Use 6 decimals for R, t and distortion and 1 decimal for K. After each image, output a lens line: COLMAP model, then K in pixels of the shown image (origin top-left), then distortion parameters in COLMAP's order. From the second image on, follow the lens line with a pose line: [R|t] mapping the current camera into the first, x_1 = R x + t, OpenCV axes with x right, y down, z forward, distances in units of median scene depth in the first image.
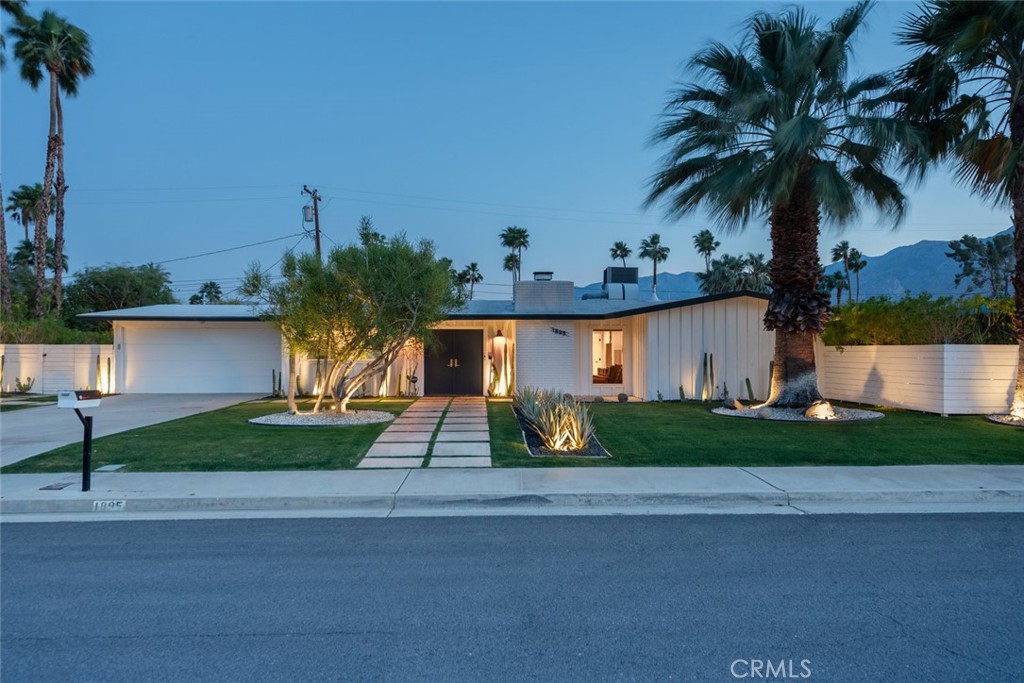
lens RADIAL K [[719.8, 0, 512.0], [0, 719.8, 341.5], [0, 0, 1]] dist [0.003562, -0.000736]
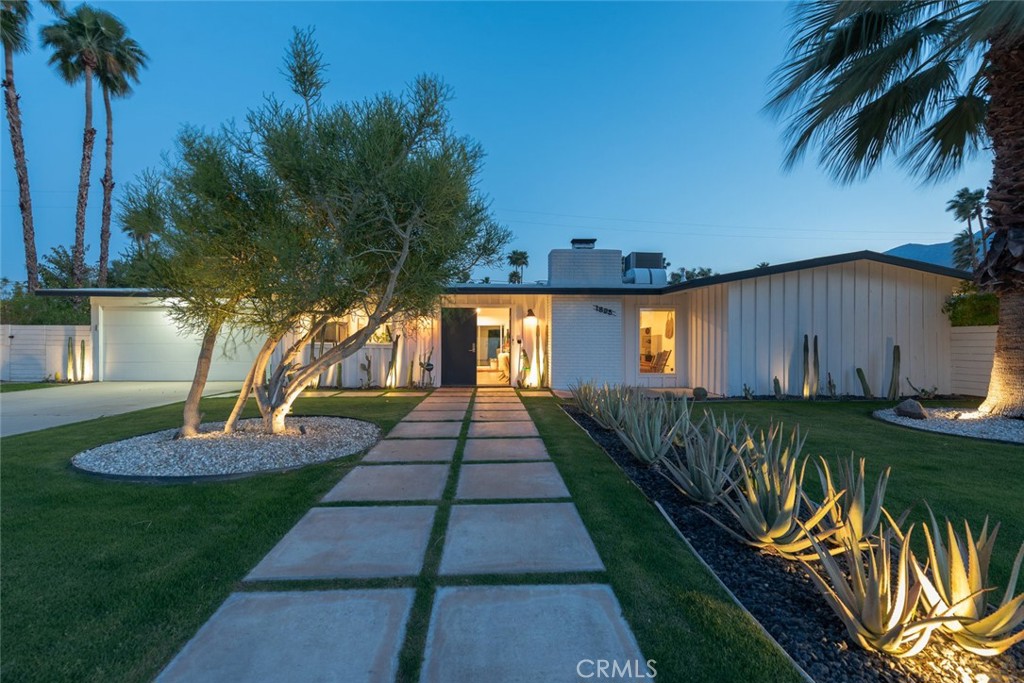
lens RADIAL K [[466.7, 0, 512.0], [0, 466.7, 341.5], [0, 0, 1]] dist [-0.001989, -0.000117]
pose [[0.999974, 0.004689, 0.005561, -0.042333], [-0.004723, 0.999970, 0.006092, 0.019219], [-0.005533, -0.006118, 0.999966, 0.449971]]
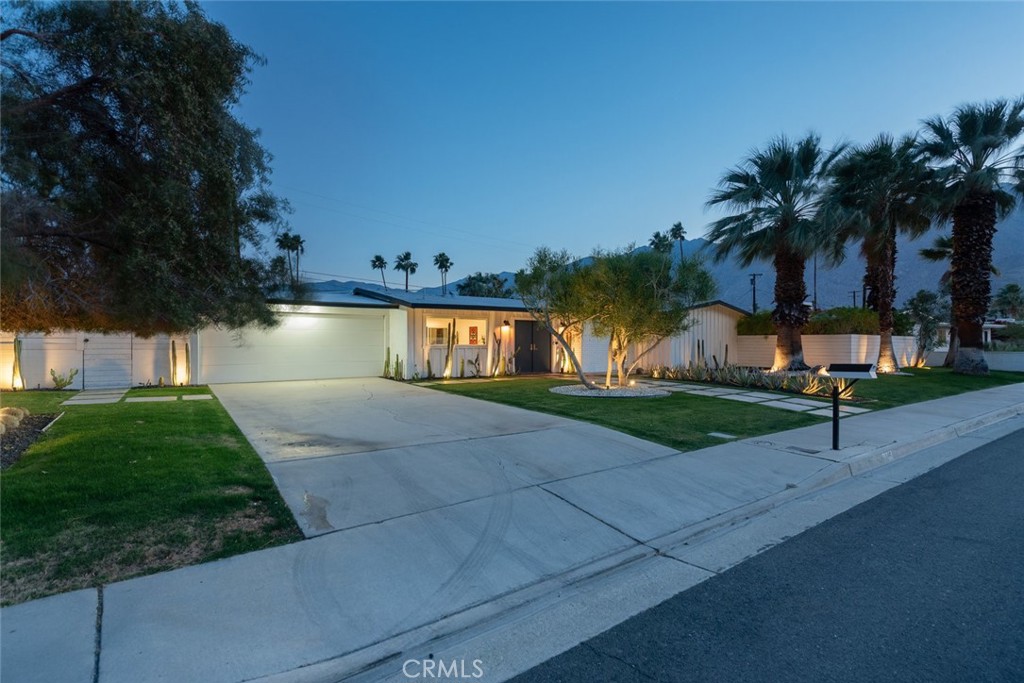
lens RADIAL K [[529.3, 0, 540.8], [0, 529.3, 339.8], [0, 0, 1]] dist [0.000785, 0.000139]
pose [[0.802425, 0.002792, 0.596746, -0.626065], [-0.008492, 0.999941, 0.006742, 0.010719], [-0.596693, -0.010478, 0.802402, 0.246211]]
